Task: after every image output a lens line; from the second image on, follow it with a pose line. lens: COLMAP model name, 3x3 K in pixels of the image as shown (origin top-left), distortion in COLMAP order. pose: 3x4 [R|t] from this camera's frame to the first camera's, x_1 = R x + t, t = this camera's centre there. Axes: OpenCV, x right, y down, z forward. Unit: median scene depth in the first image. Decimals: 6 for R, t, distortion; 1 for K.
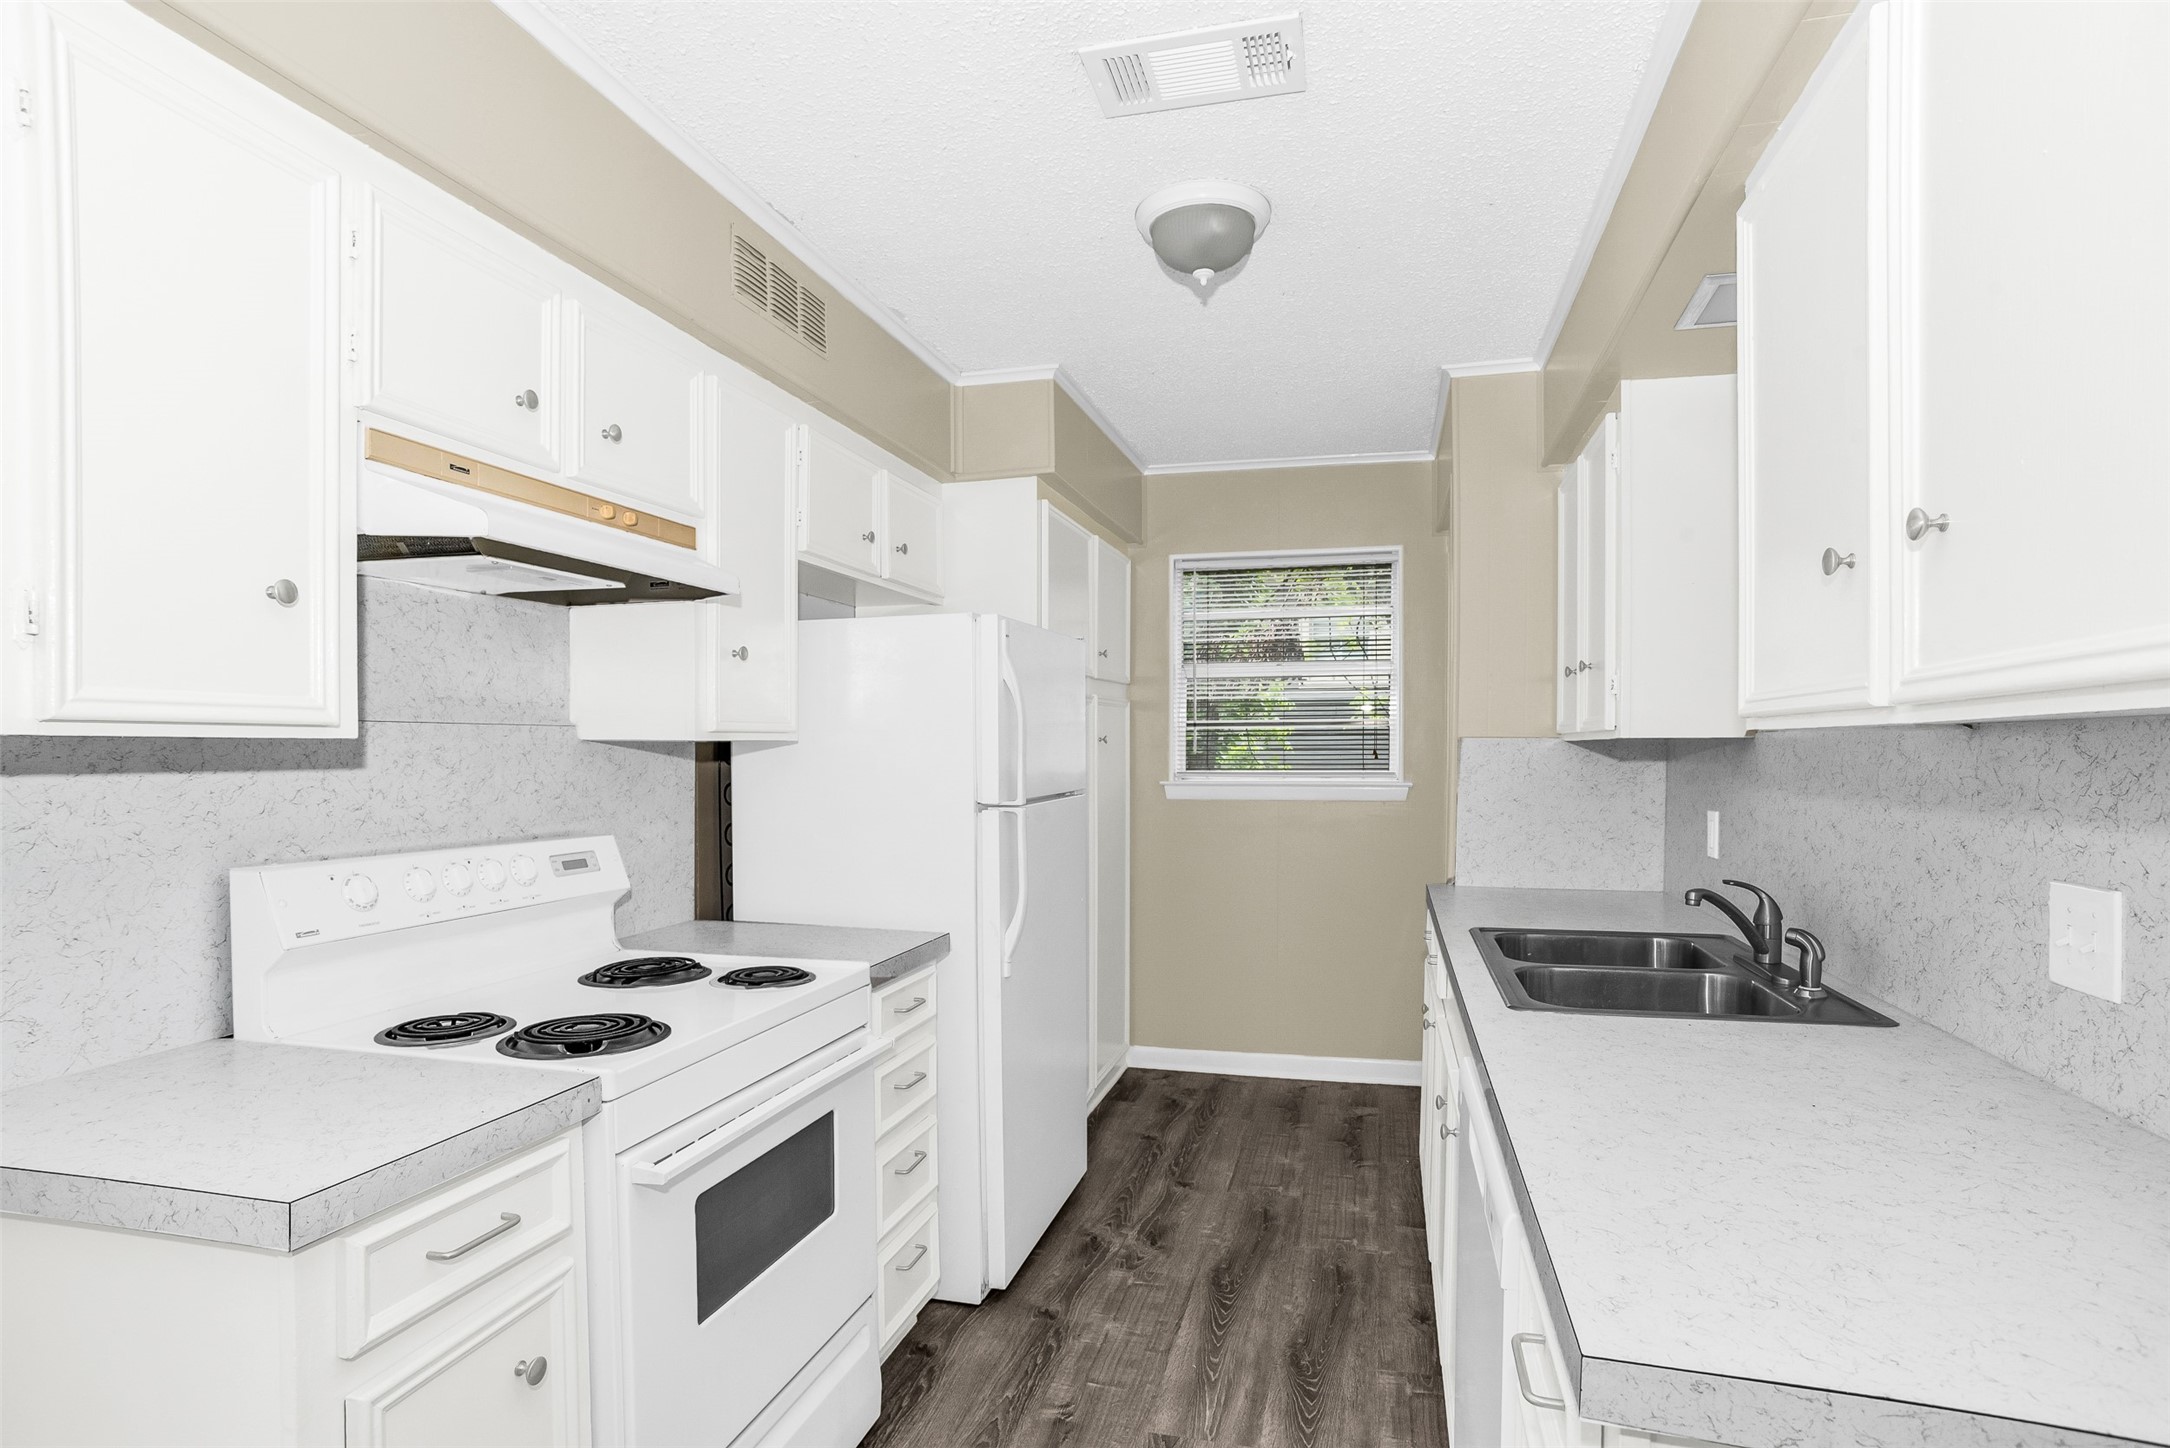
lens RADIAL K [[1099.8, 0, 1093.8], [0, 1099.8, 781.7], [0, 0, 1]] dist [-0.084584, 0.046169]
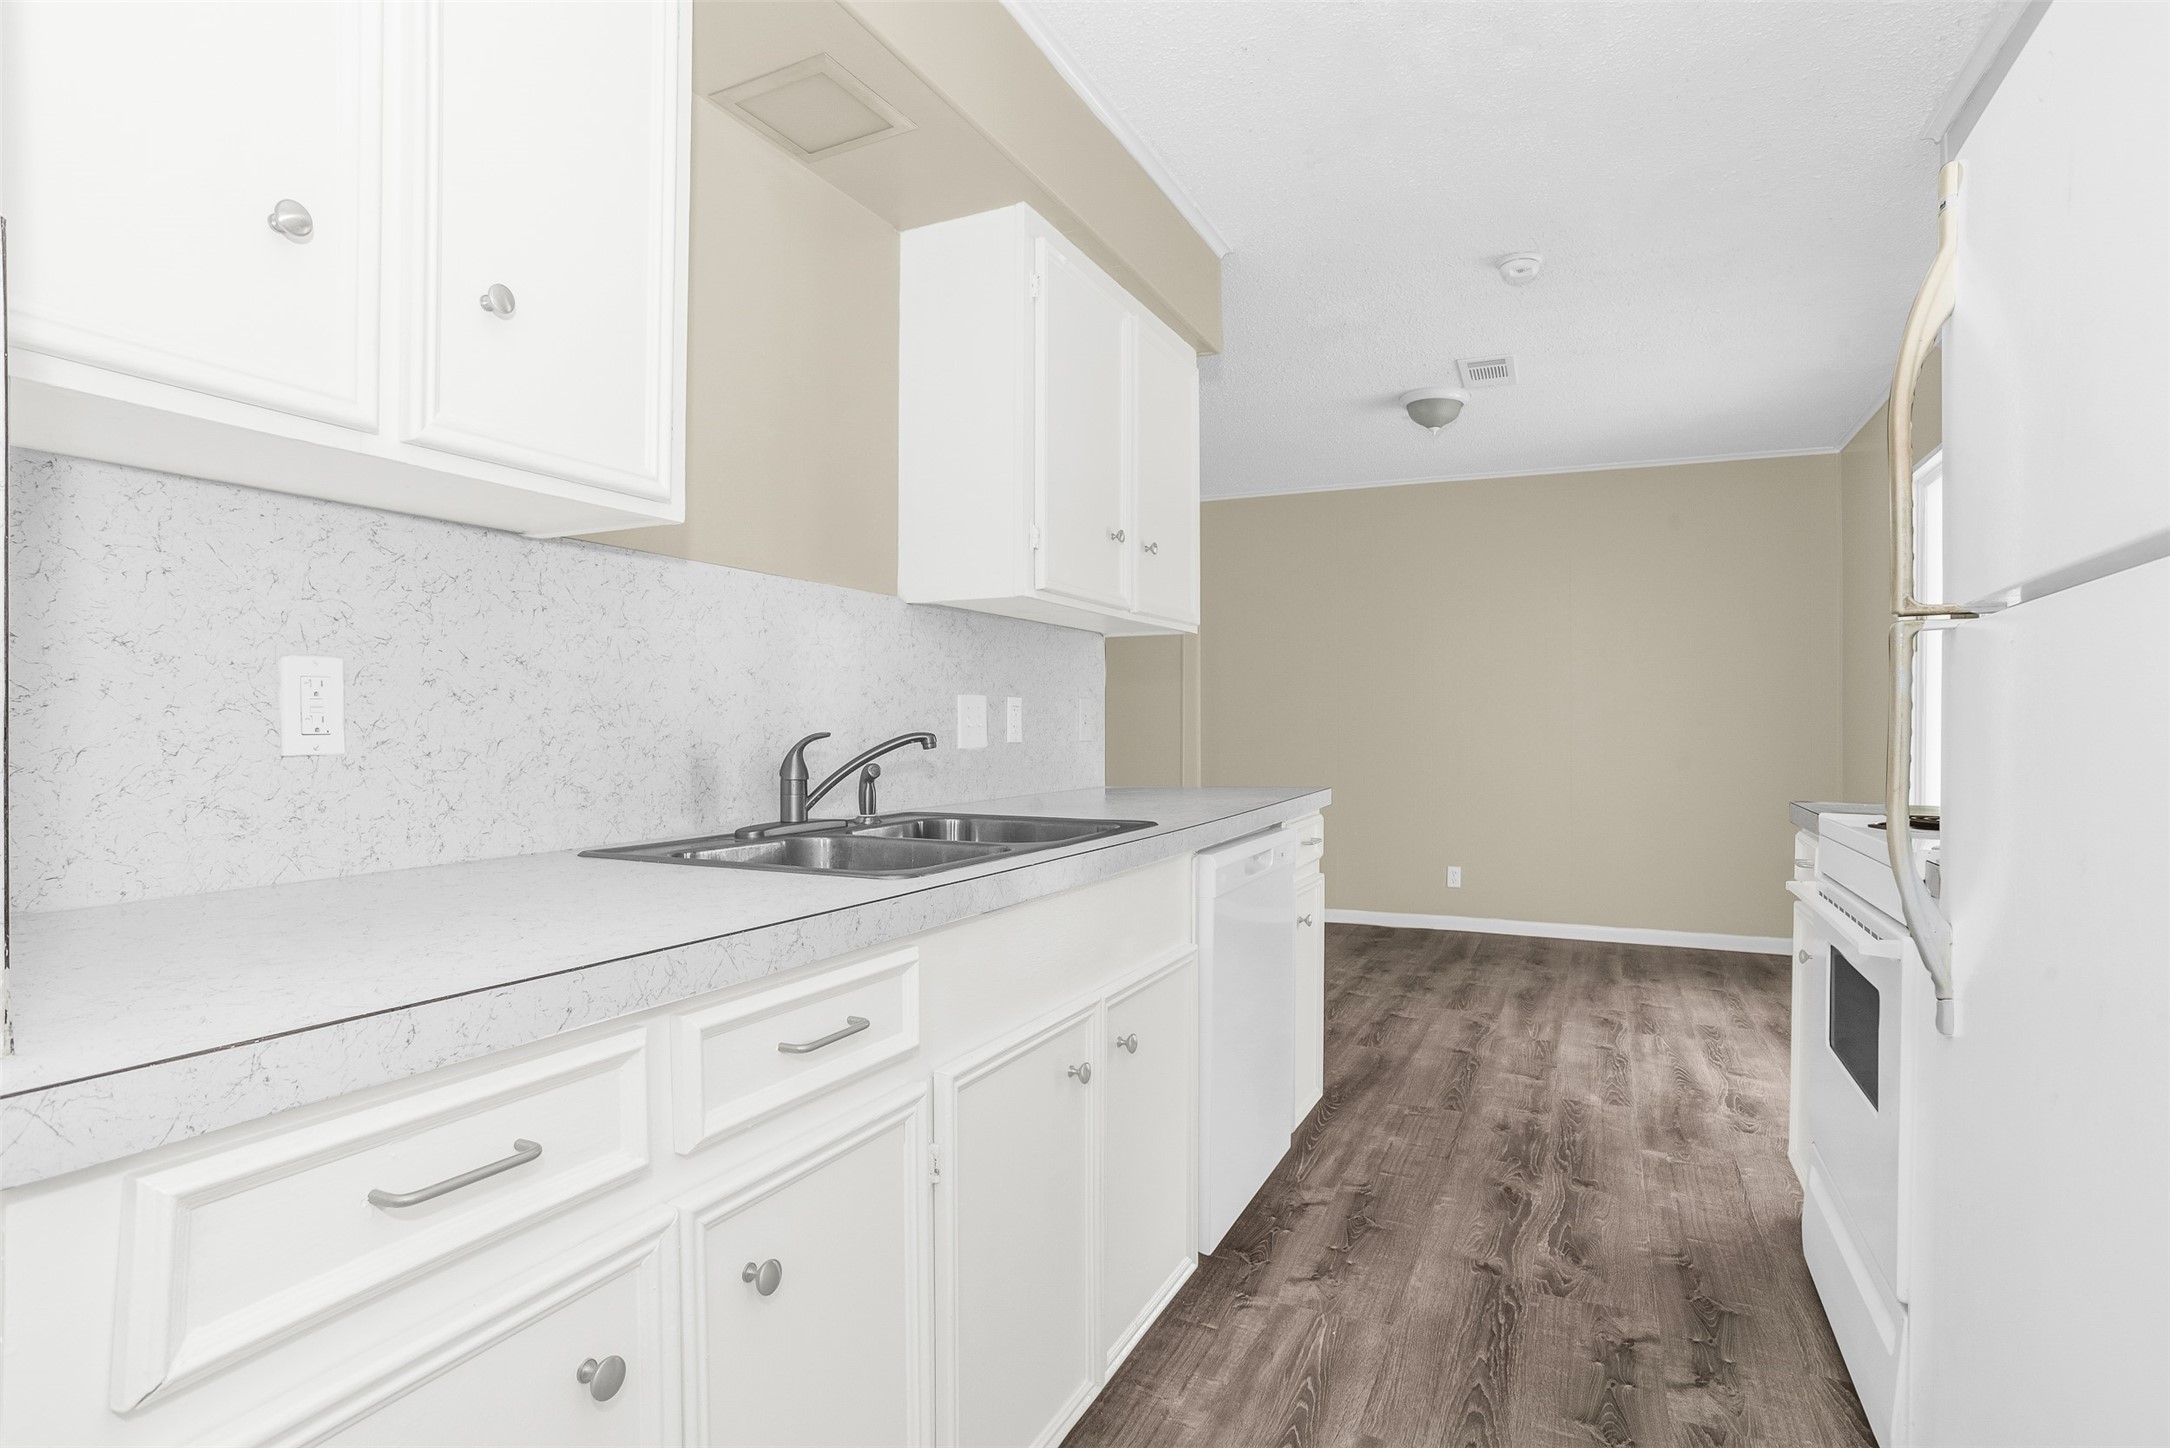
lens RADIAL K [[1105.3, 0, 1084.3], [0, 1105.3, 730.0], [0, 0, 1]] dist [-0.086416, 0.050403]
pose [[-0.983464, 0.002425, 0.181087, 0.188599], [0.007338, 0.999623, 0.026469, 0.060072], [-0.180954, 0.027360, -0.983111, 1.646281]]
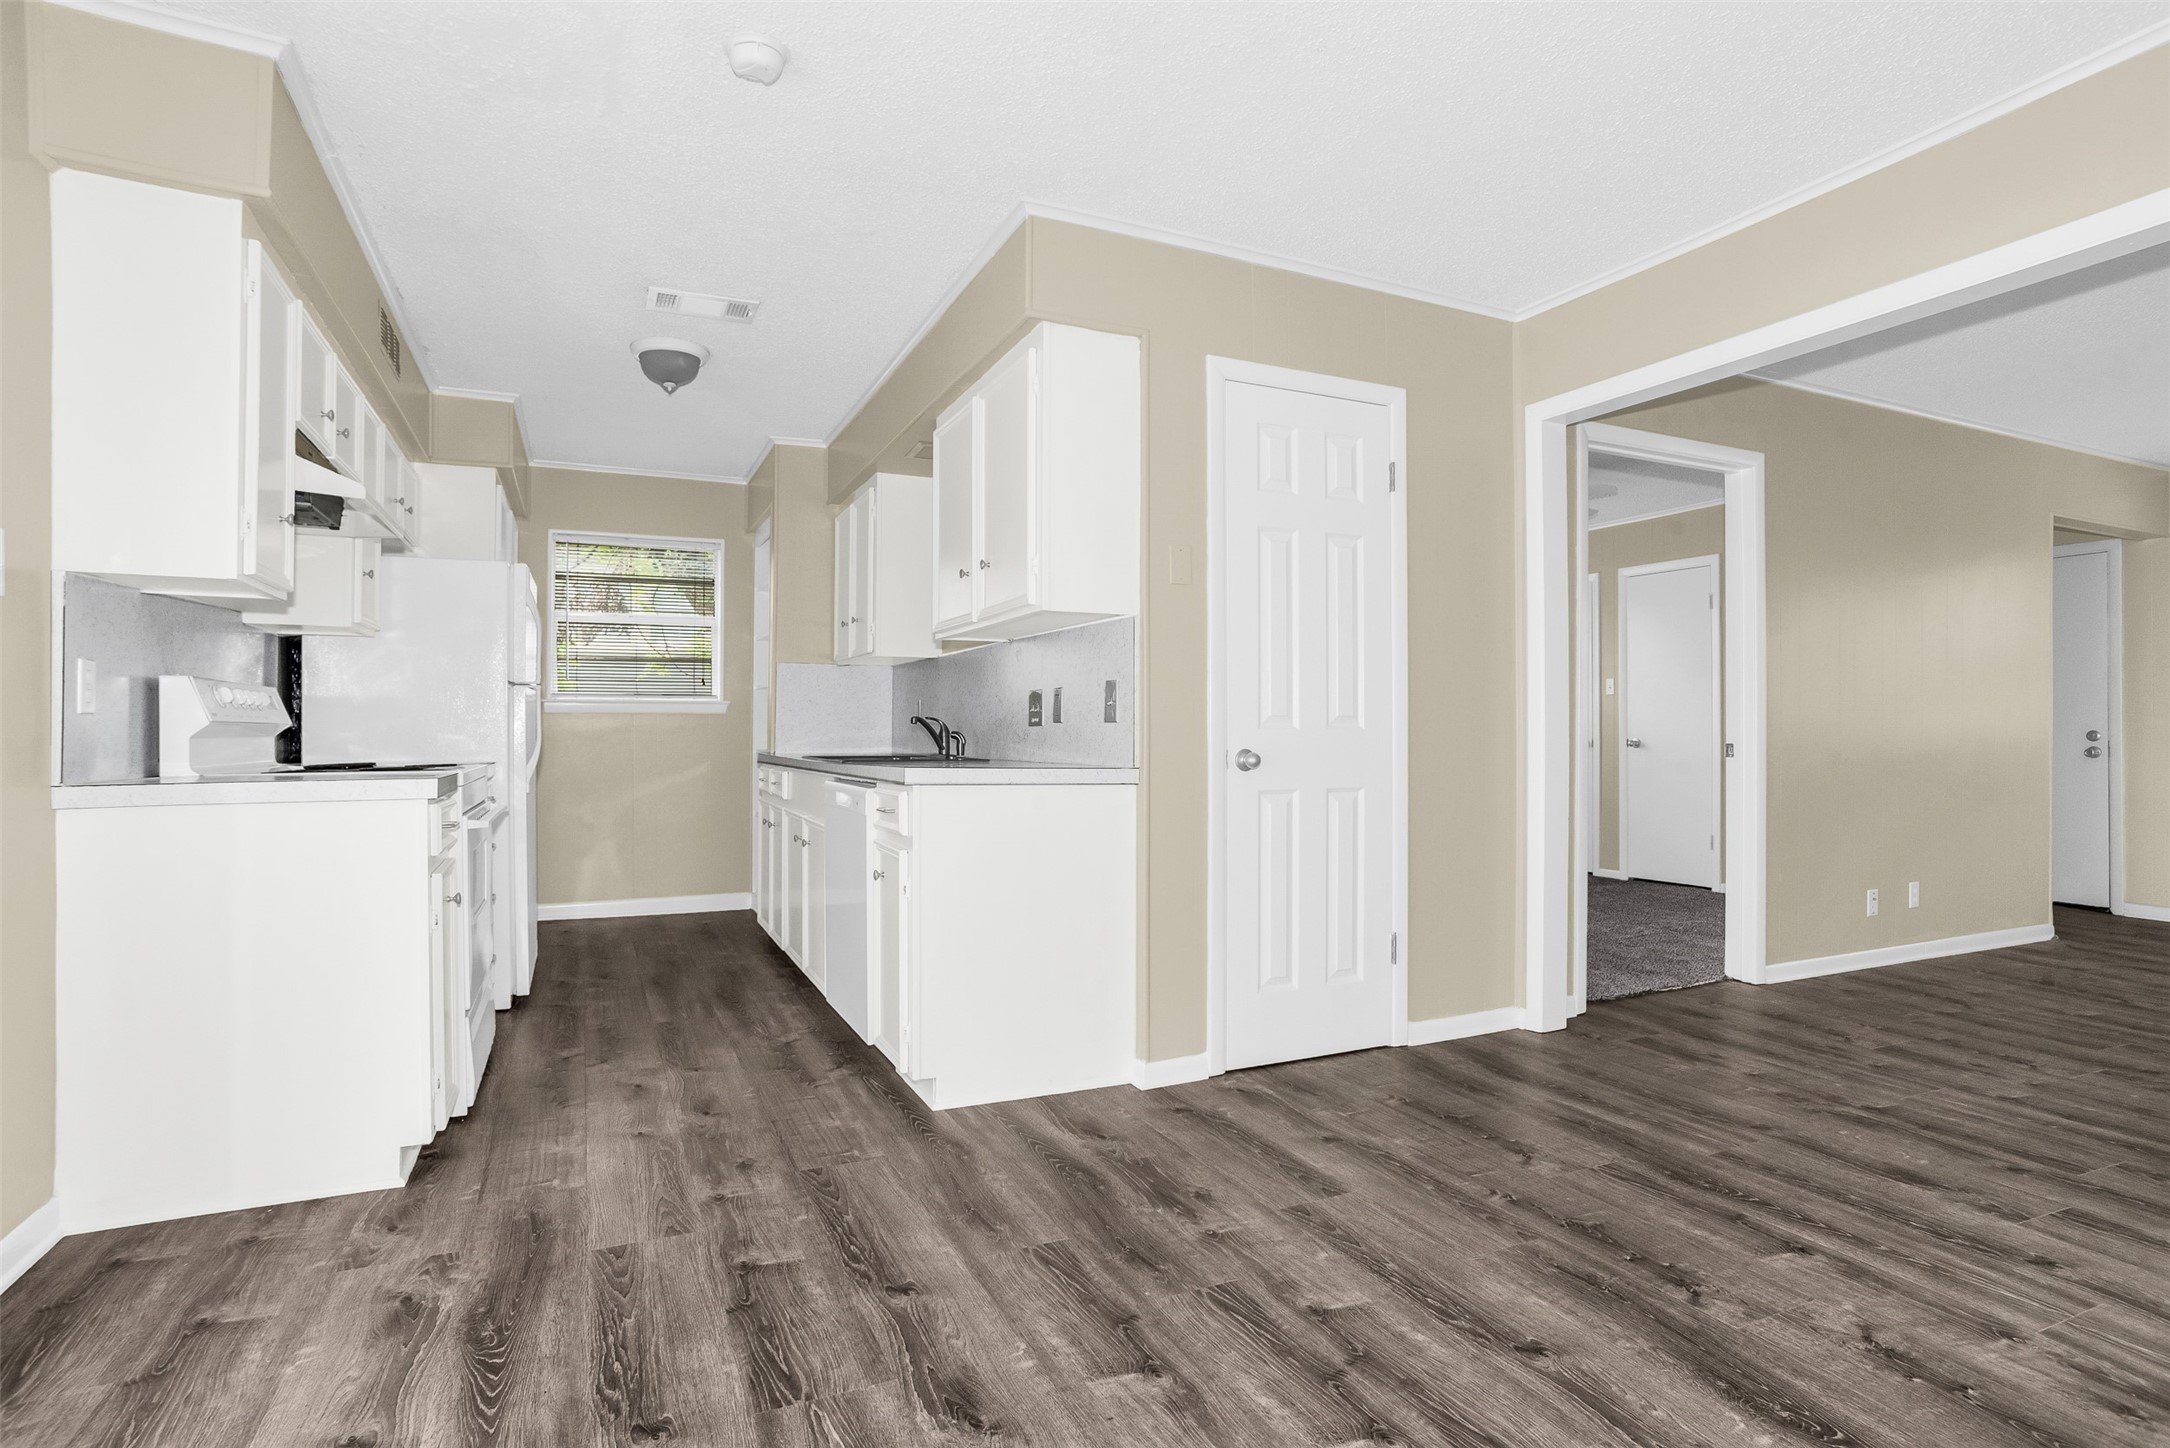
lens RADIAL K [[1105.3, 0, 1084.3], [0, 1105.3, 730.0], [0, 0, 1]] dist [-0.086416, 0.050403]
pose [[0.772891, 0.004908, 0.634520, -0.511889], [0.013628, 0.999611, -0.024332, 0.155925], [-0.634393, 0.027453, 0.772523, -0.815533]]
